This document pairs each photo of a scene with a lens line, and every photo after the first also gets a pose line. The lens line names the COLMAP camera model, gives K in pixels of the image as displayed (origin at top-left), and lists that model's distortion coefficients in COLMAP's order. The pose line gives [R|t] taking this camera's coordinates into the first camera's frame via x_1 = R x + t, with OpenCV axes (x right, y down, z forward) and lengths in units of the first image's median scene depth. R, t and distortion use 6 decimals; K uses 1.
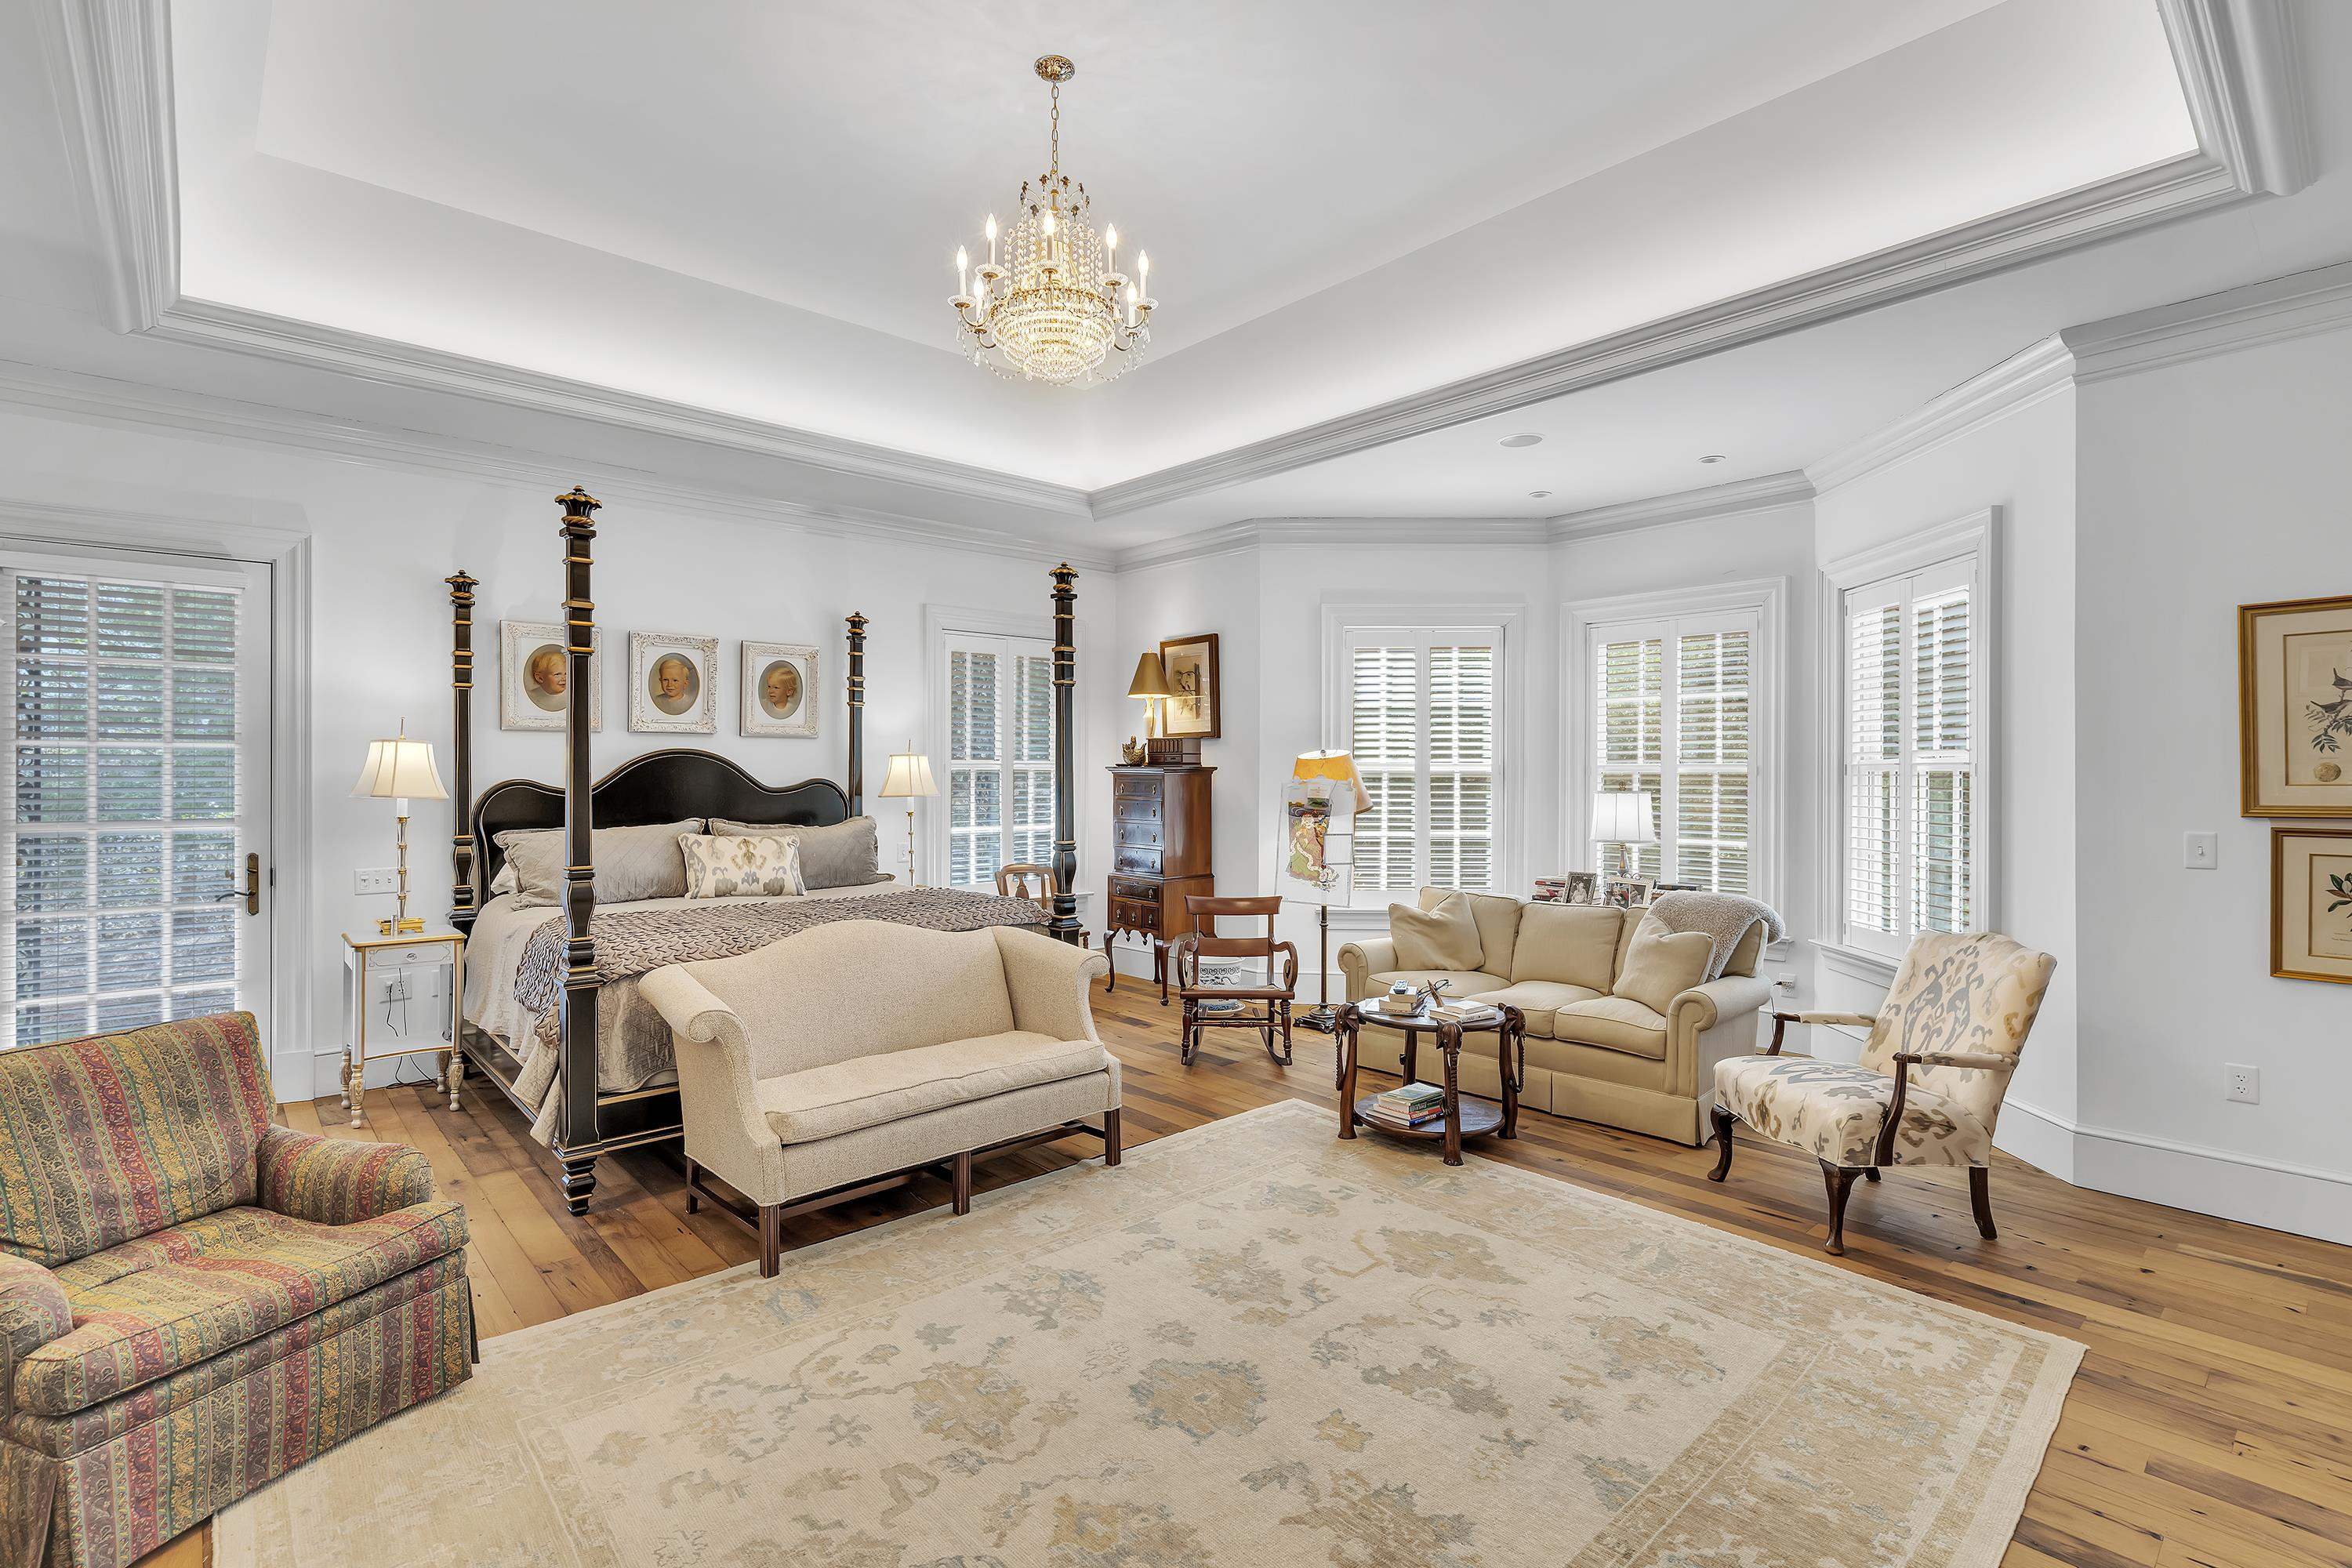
lens RADIAL K [[1083.1, 0, 1175.8], [0, 1083.1, 779.7], [0, 0, 1]] dist [-0.000173, -0.000132]
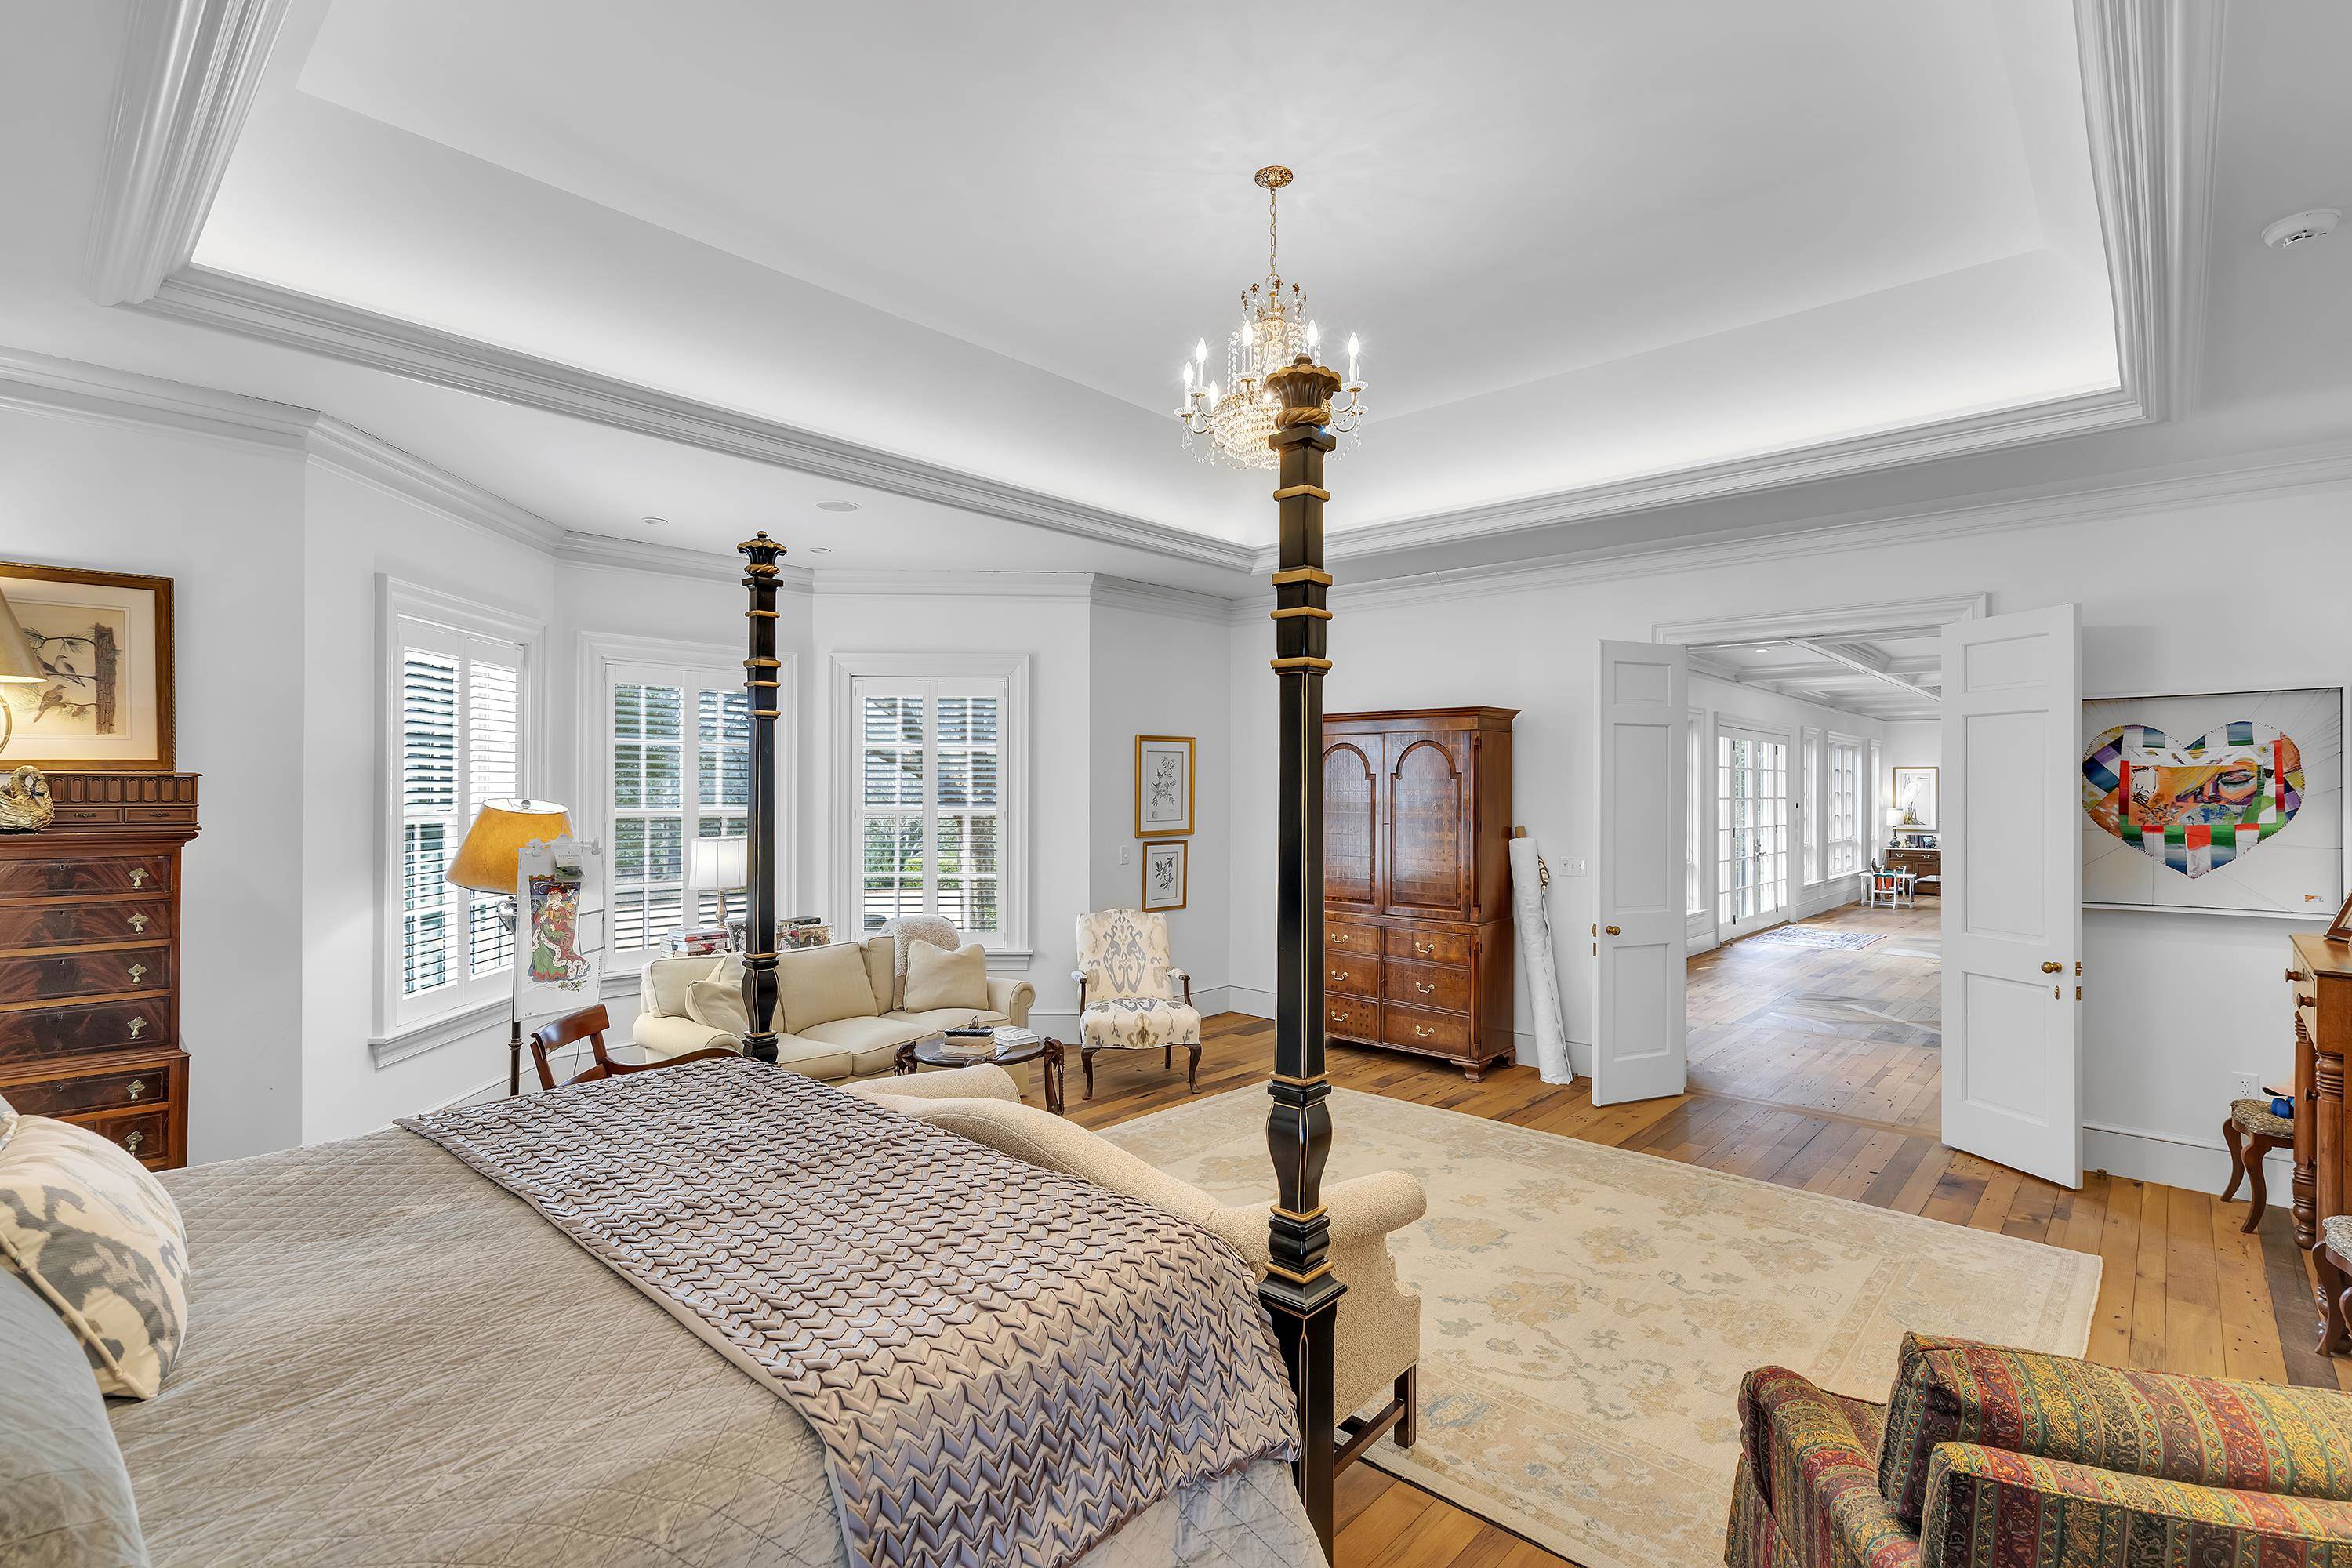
lens RADIAL K [[1083.1, 0, 1172.3], [0, 1083.1, 785.2], [0, 0, 1]] dist [-0.000173, -0.000132]
pose [[-0.082836, 0.004550, 0.996553, -0.779384], [0.004755, 0.999980, -0.004170, -0.040702], [-0.996552, 0.004394, -0.082856, 0.798343]]
